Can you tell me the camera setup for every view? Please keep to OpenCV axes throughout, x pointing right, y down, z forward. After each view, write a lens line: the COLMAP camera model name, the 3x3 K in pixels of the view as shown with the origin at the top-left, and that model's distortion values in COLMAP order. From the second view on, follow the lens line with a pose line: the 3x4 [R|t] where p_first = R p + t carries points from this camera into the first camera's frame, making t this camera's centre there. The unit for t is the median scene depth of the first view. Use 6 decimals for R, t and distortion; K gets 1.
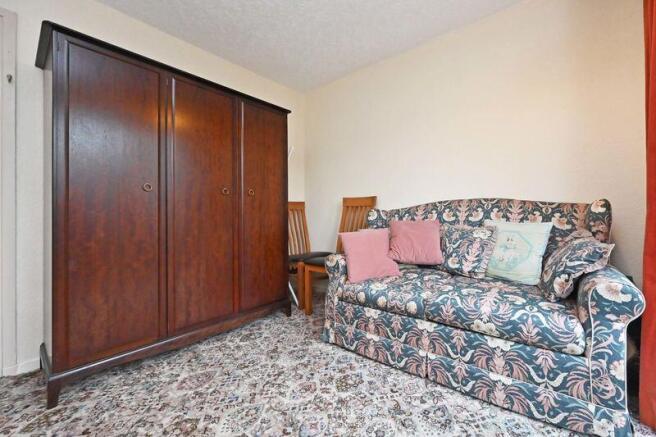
lens RADIAL K [[285.3, 0, 328.0], [0, 285.3, 218.5], [0, 0, 1]] dist [-0.000175, 0.000169]
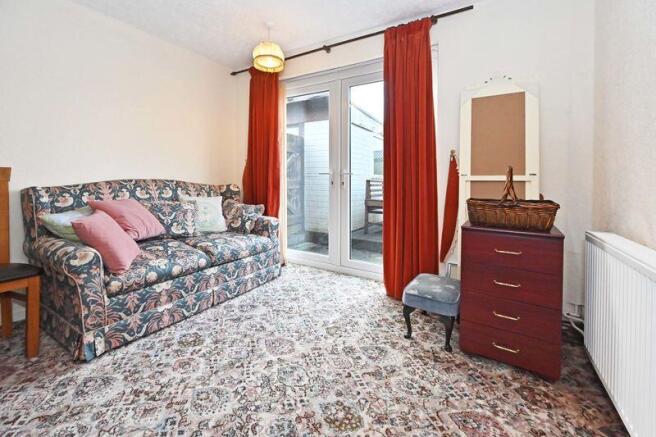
lens RADIAL K [[285.3, 0, 328.0], [0, 285.3, 218.5], [0, 0, 1]] dist [-0.000175, 0.000169]
pose [[-0.175893, -0.115980, 0.977553, -1.072000], [0.004105, 0.992940, 0.118544, -0.055231], [-0.984401, 0.024864, -0.174176, 0.616807]]
